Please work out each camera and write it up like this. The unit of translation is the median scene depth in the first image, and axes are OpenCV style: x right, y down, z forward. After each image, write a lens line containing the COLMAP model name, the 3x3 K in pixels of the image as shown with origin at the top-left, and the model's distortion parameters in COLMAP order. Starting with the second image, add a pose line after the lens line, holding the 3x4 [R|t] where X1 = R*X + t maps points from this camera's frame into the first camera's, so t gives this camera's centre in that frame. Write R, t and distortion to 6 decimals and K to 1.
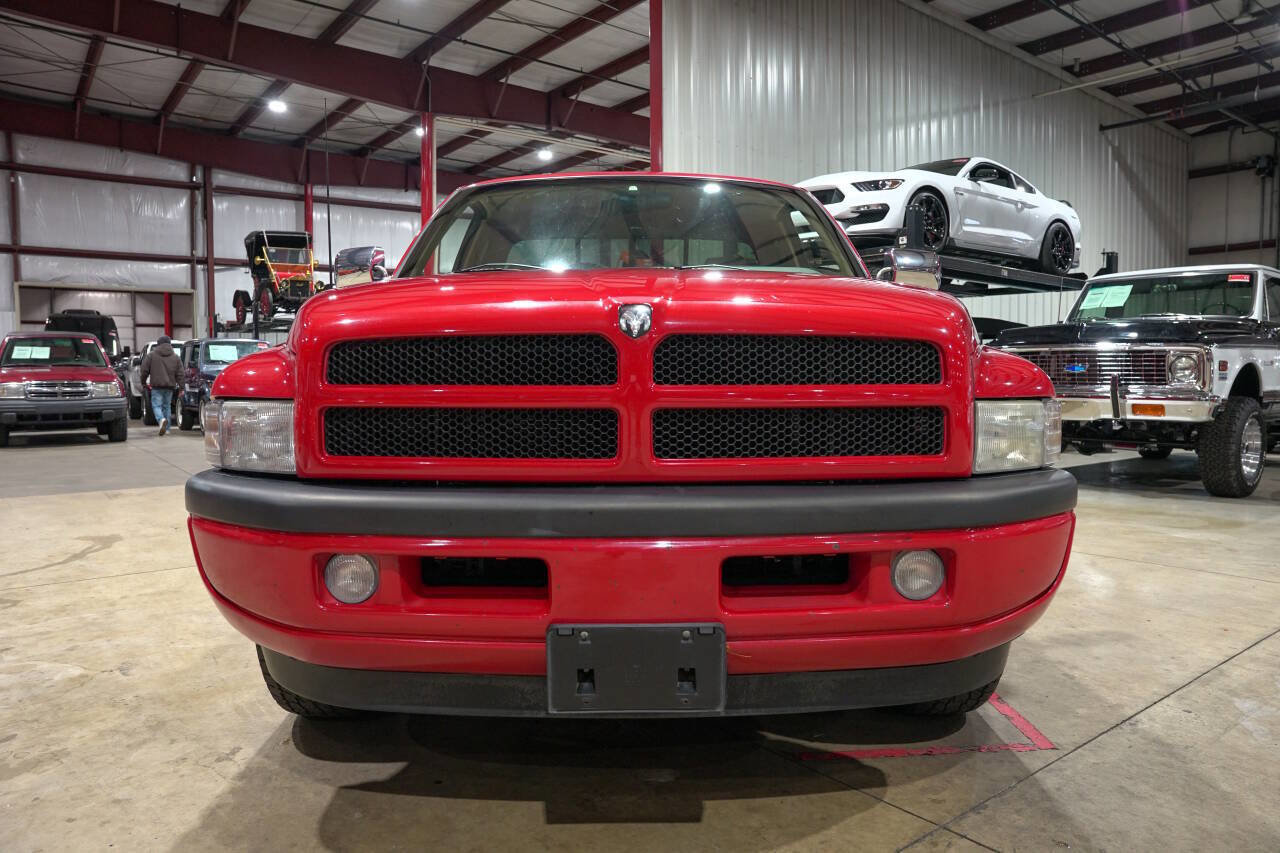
lens RADIAL K [[875.6, 0, 643.4], [0, 875.6, 417.9], [0, 0, 1]] dist [-0.138792, 0.109335]
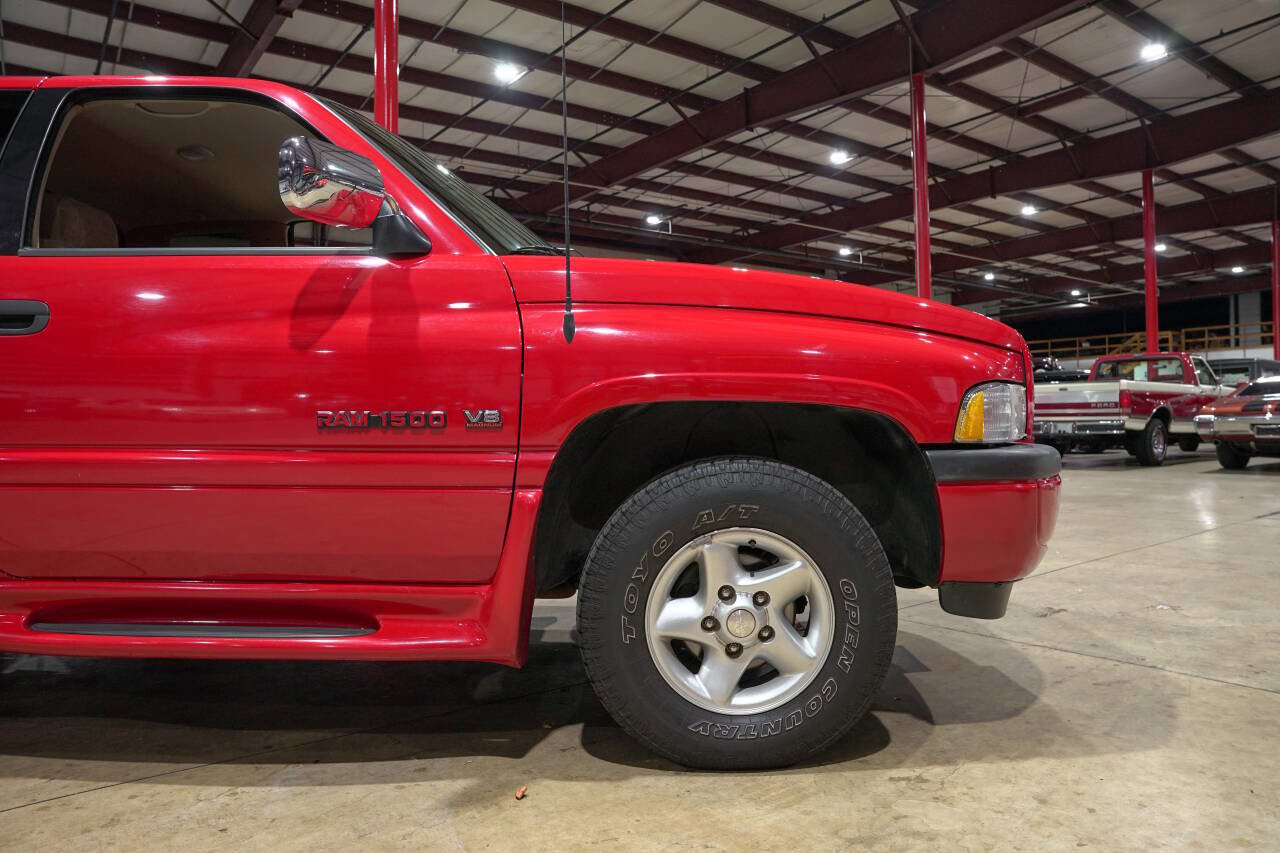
lens RADIAL K [[875.6, 0, 639.0], [0, 875.6, 426.1], [0, 0, 1]] dist [-0.138792, 0.109335]
pose [[0.018359, -0.002933, 0.999827, -1.076353], [0.066096, 0.997812, 0.001713, 0.002480], [-0.997644, 0.066054, 0.018513, 0.956971]]
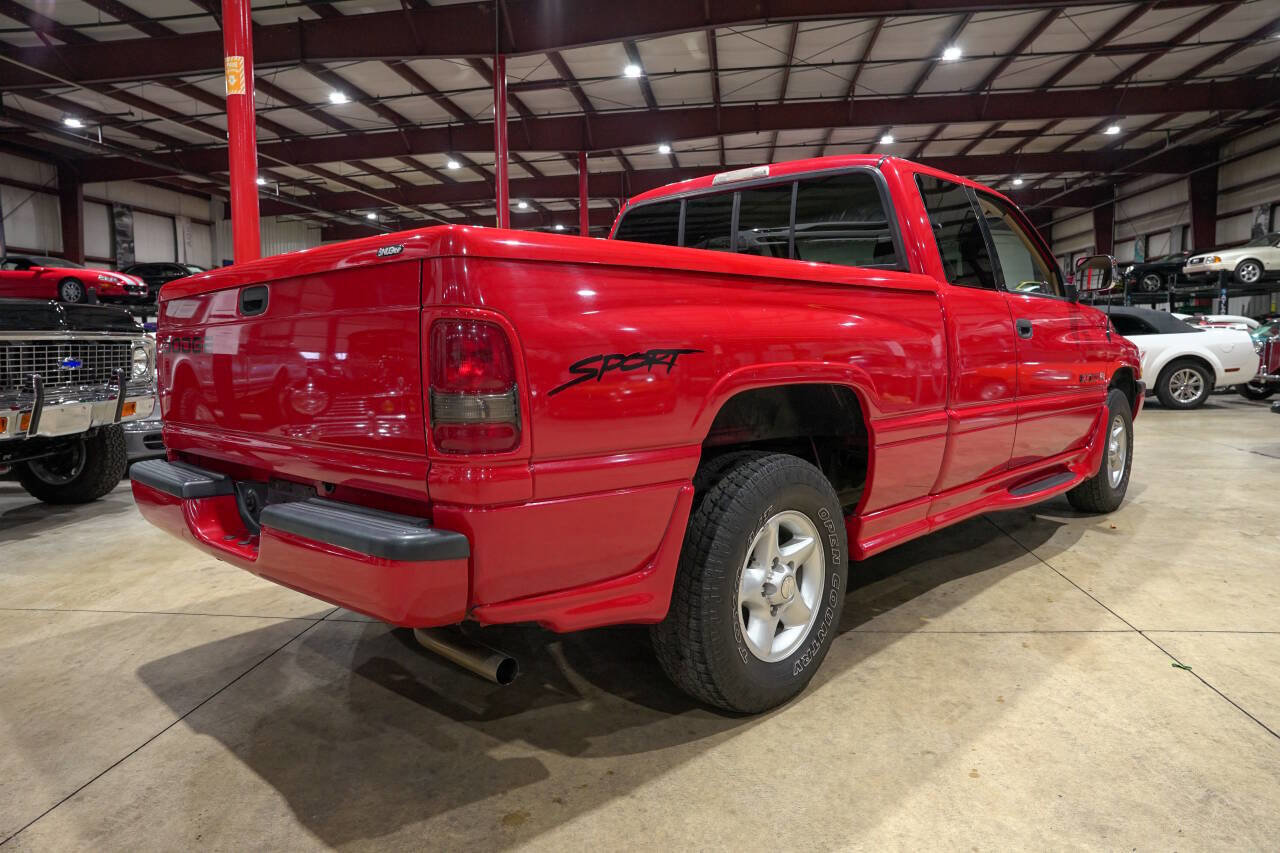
lens RADIAL K [[875.6, 0, 641.3], [0, 875.6, 427.7], [0, 0, 1]] dist [-0.138792, 0.109335]
pose [[-0.715366, -0.055506, 0.696542, -0.887414], [0.058258, 0.988631, 0.138614, -0.190320], [-0.696317, 0.139739, -0.704000, 2.880151]]
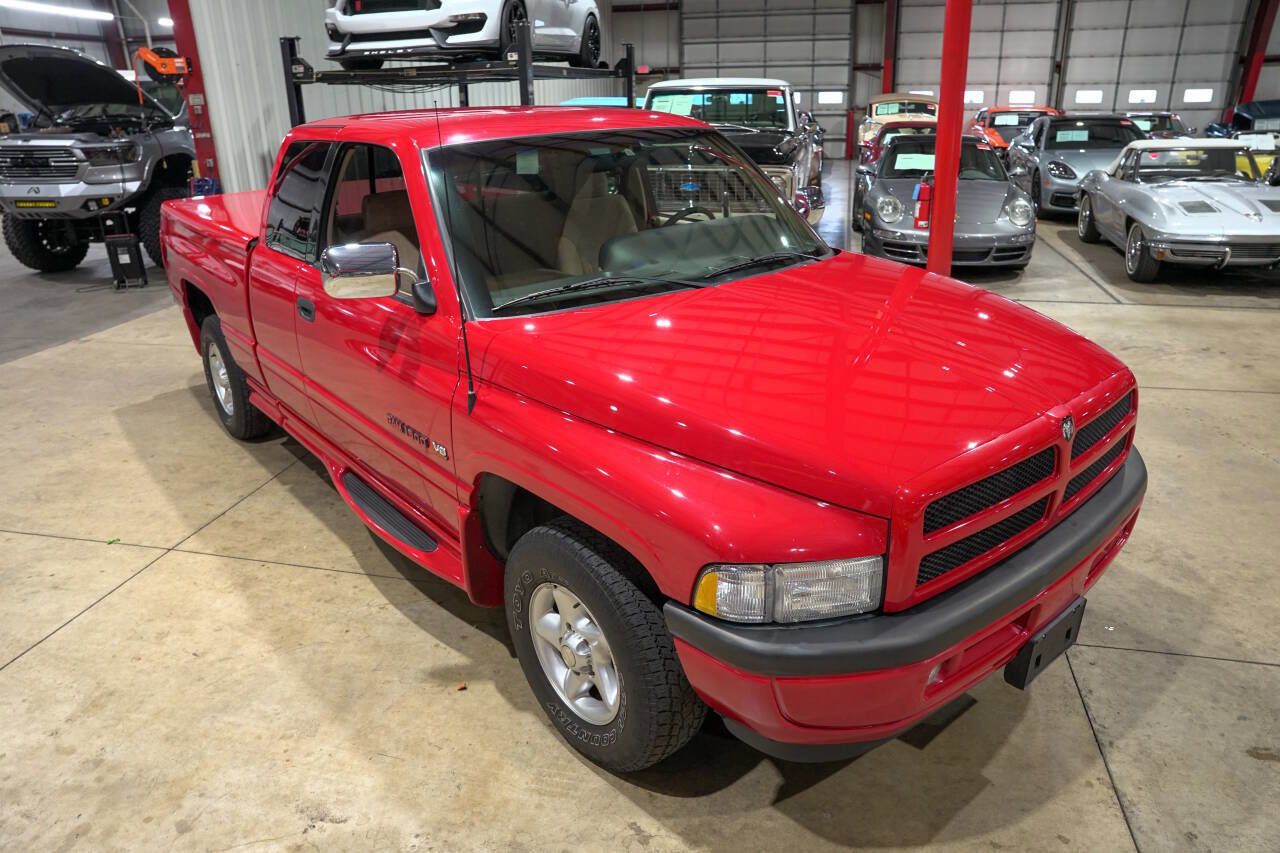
lens RADIAL K [[875.6, 0, 643.6], [0, 875.6, 423.5], [0, 0, 1]] dist [-0.138792, 0.109335]
pose [[0.773164, -0.245210, 0.584884, -0.764130], [0.055097, 0.944714, 0.323234, -0.341388], [-0.631808, -0.217688, 0.743929, 0.232190]]
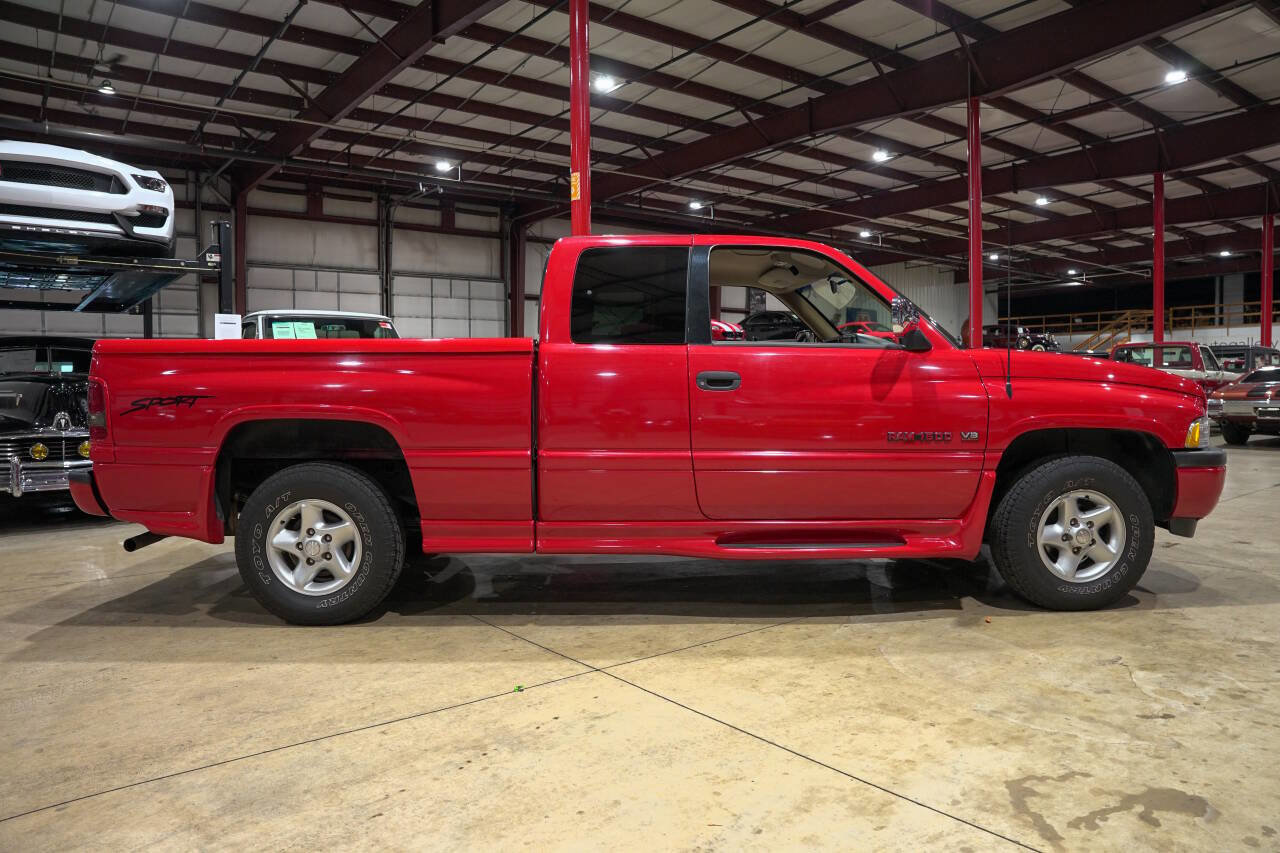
lens RADIAL K [[875.6, 0, 642.9], [0, 875.6, 429.5], [0, 0, 1]] dist [-0.138792, 0.109335]
pose [[-0.009909, -0.047117, 0.998840, -1.761636], [0.060589, 0.997026, 0.047632, -0.119586], [-0.998114, 0.060990, -0.007025, 1.631766]]
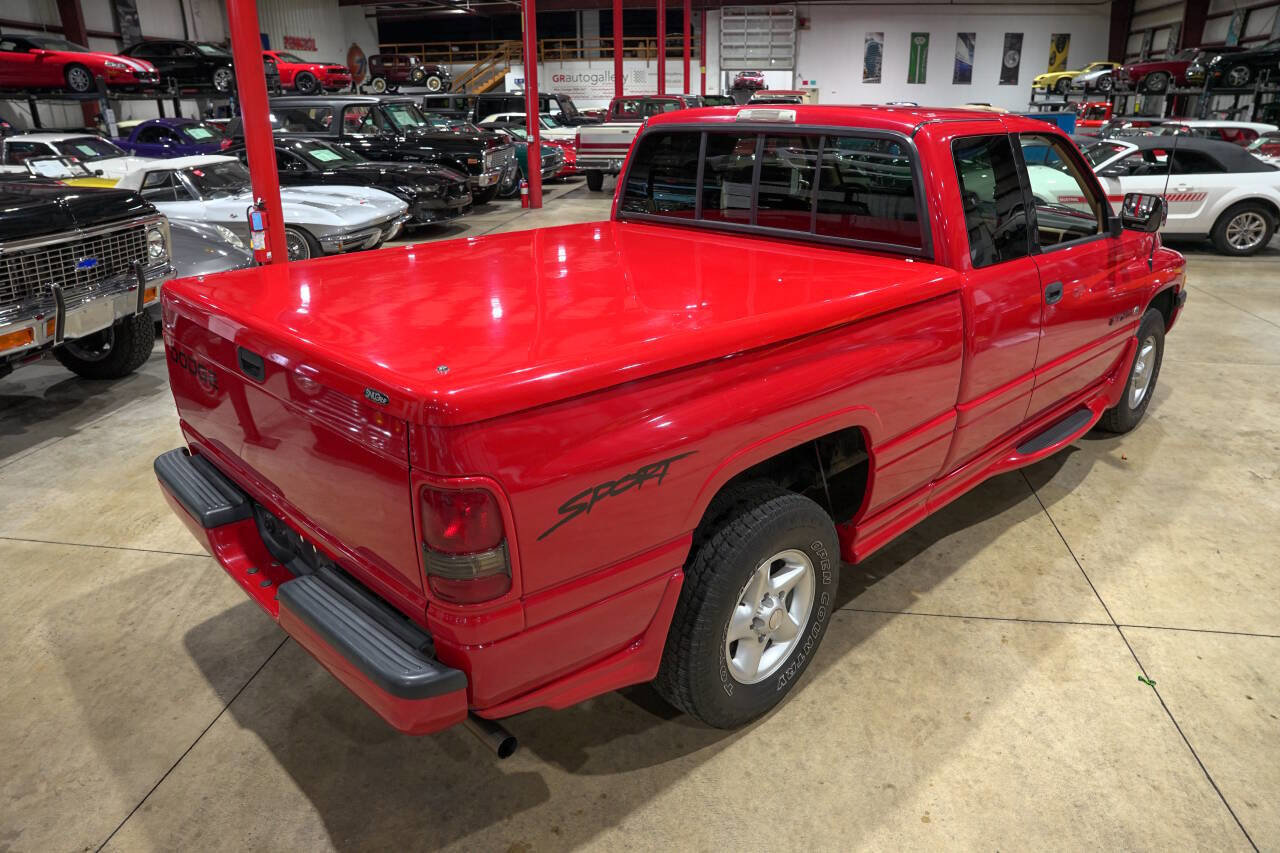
lens RADIAL K [[875.6, 0, 641.5], [0, 875.6, 427.4], [0, 0, 1]] dist [-0.138792, 0.109335]
pose [[-0.685461, -0.254256, 0.682273, -0.874137], [0.046722, 0.919757, 0.389698, -0.464814], [-0.726609, 0.299000, -0.618578, 2.798635]]
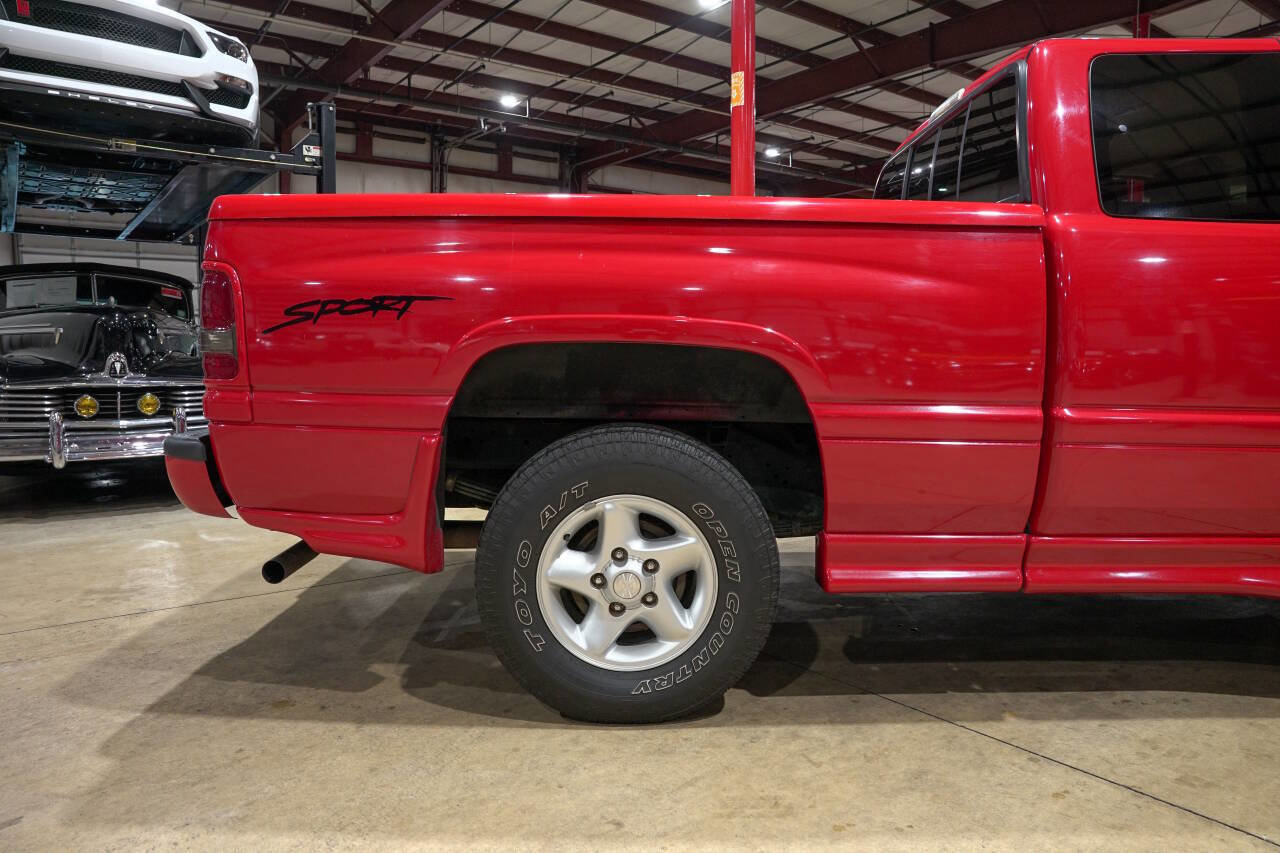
lens RADIAL K [[875.6, 0, 643.1], [0, 875.6, 427.7], [0, 0, 1]] dist [-0.138792, 0.109335]
pose [[0.011460, -0.083411, 0.996449, -1.121540], [0.048776, 0.995375, 0.082760, -0.092640], [-0.998744, 0.047654, 0.015476, 2.133914]]
